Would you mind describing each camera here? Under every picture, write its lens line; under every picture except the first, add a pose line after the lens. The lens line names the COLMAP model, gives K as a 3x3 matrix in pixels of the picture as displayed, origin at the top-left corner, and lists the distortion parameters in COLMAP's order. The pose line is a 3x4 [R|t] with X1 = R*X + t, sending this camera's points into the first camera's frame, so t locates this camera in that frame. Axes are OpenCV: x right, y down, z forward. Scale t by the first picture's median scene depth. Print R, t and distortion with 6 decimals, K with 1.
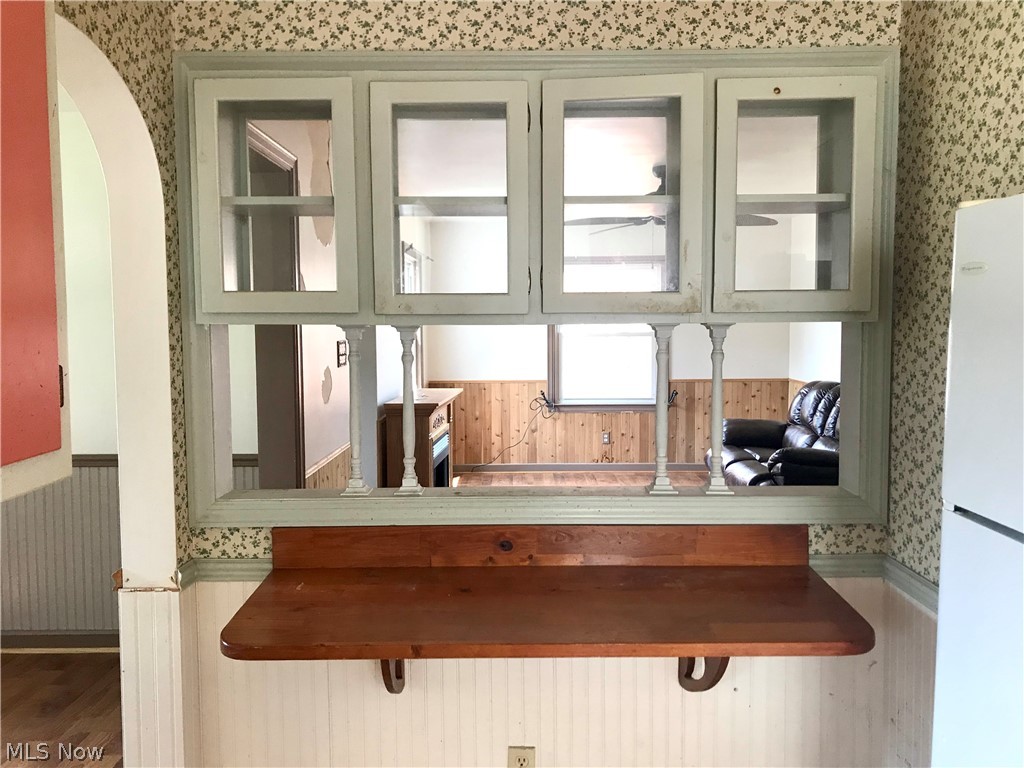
lens RADIAL K [[831.0, 0, 517.8], [0, 831.0, 378.0], [0, 0, 1]] dist [0.115874, -0.193937]
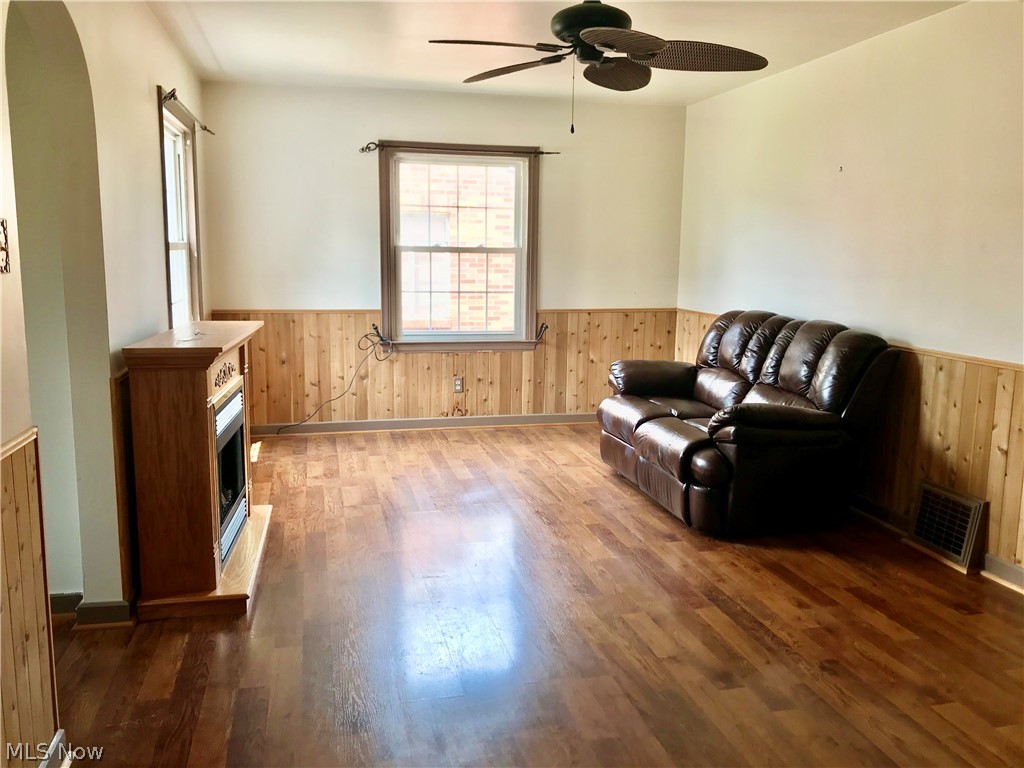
lens RADIAL K [[831.0, 0, 517.8], [0, 831.0, 378.0], [0, 0, 1]] dist [0.115874, -0.193937]
pose [[0.973019, -0.016675, 0.230123, -0.018690], [-0.002583, 0.996535, 0.083132, 0.001148], [-0.230712, -0.081483, 0.969604, 0.241888]]
